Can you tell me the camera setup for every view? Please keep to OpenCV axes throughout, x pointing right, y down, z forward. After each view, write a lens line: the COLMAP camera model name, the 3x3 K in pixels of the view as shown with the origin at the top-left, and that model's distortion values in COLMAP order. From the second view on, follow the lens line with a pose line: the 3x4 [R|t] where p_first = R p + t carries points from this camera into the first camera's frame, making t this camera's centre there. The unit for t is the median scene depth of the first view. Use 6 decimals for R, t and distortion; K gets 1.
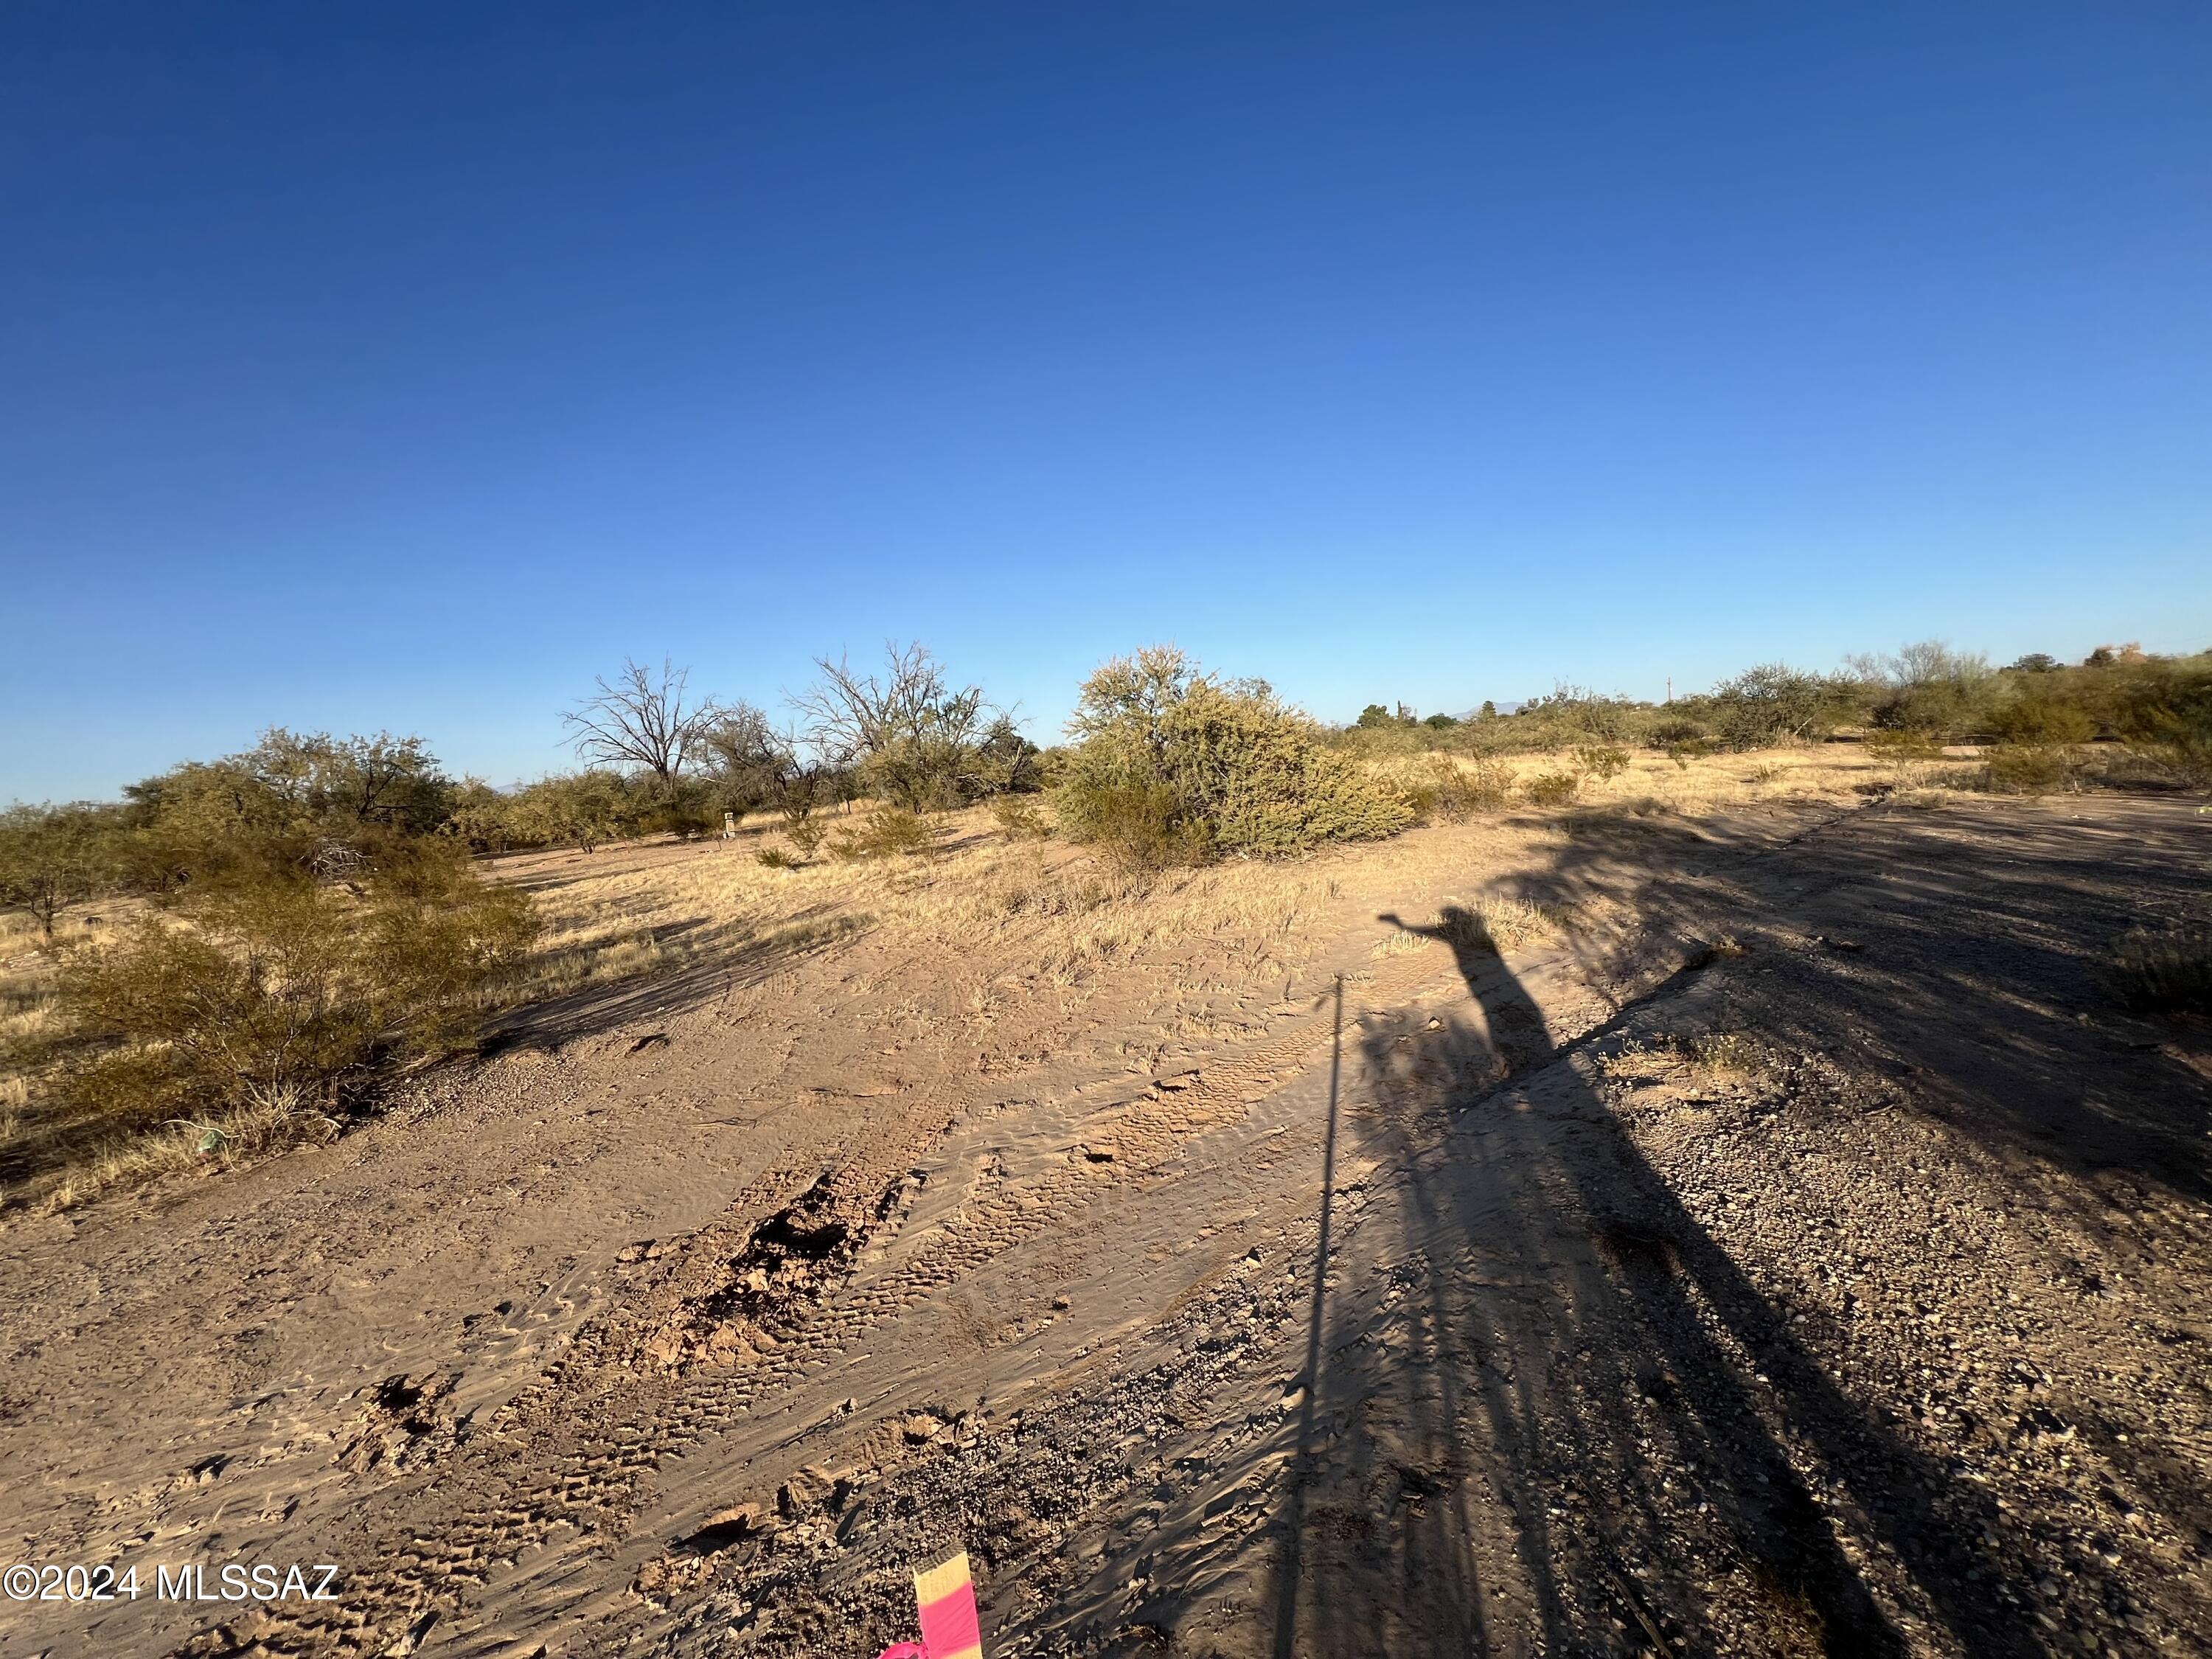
lens RADIAL K [[889.1, 0, 1103.5], [0, 889.1, 829.1], [0, 0, 1]] dist [-0.001844, 0.000124]
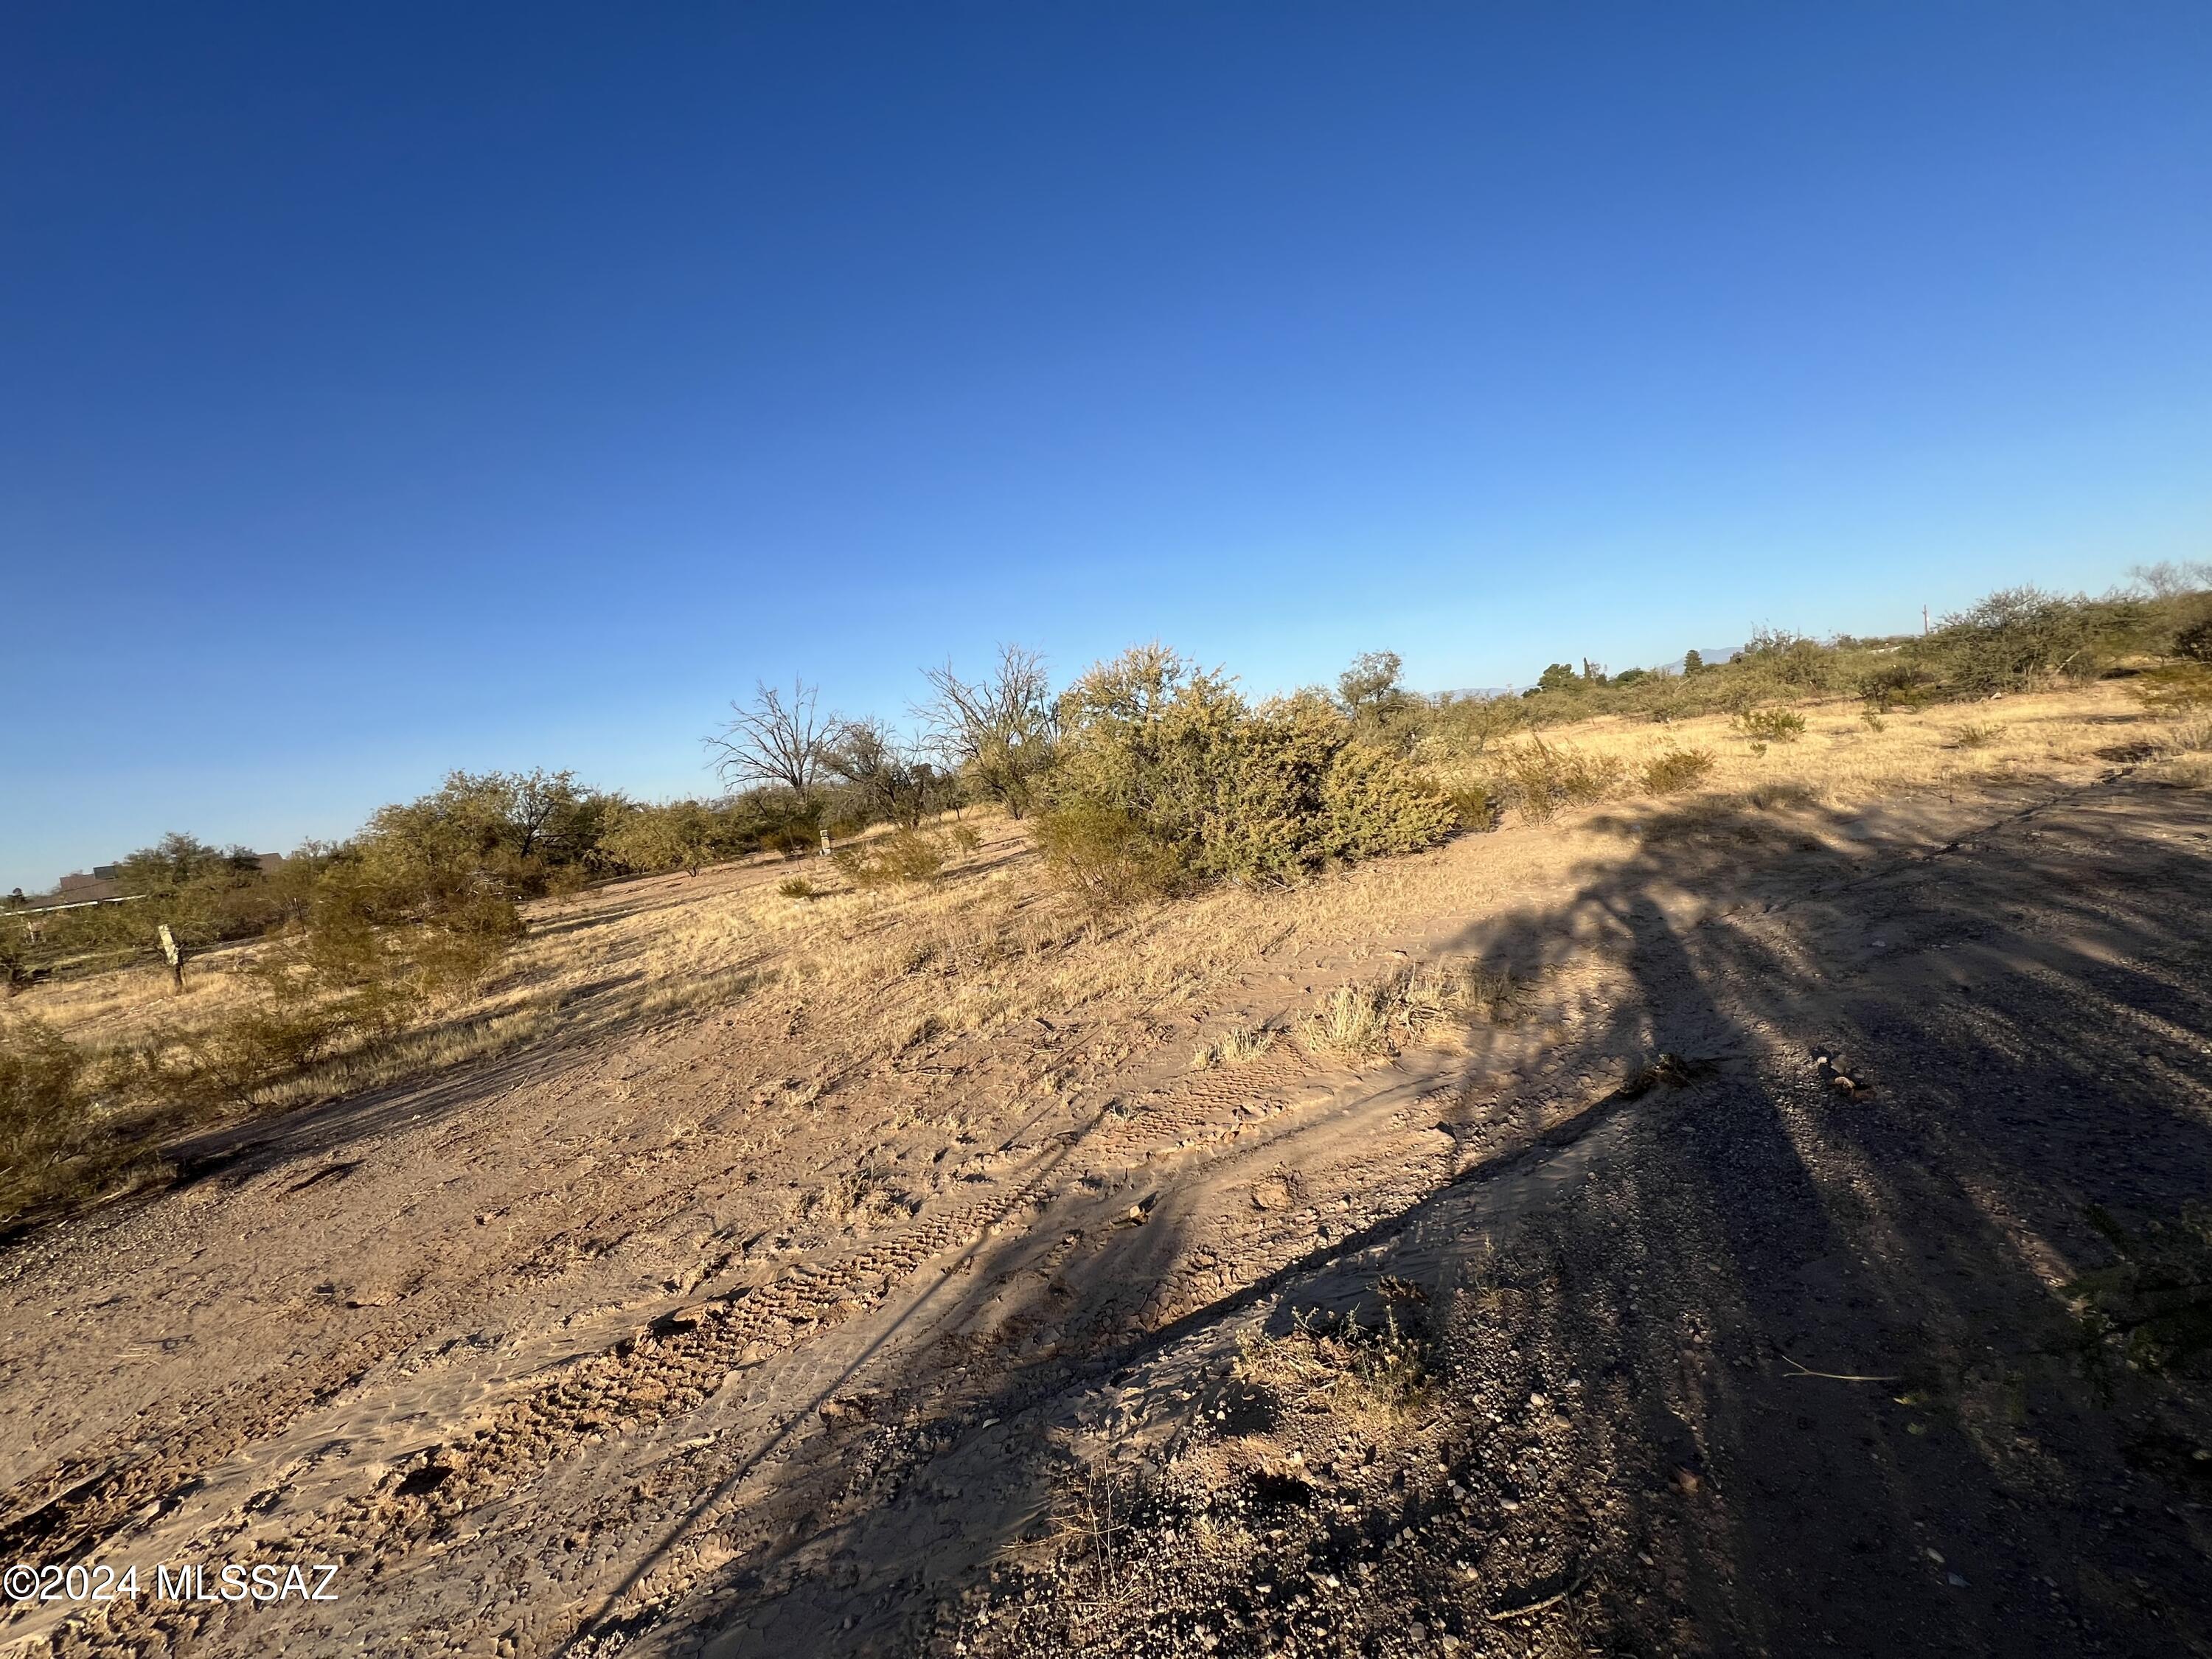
lens RADIAL K [[889.1, 0, 1107.8], [0, 889.1, 830.0], [0, 0, 1]] dist [-0.001844, 0.000124]
pose [[0.980987, -0.043035, -0.189244, 0.157783], [0.046501, 0.998821, 0.013910, -0.029823], [0.188423, -0.022446, 0.981832, 0.098242]]
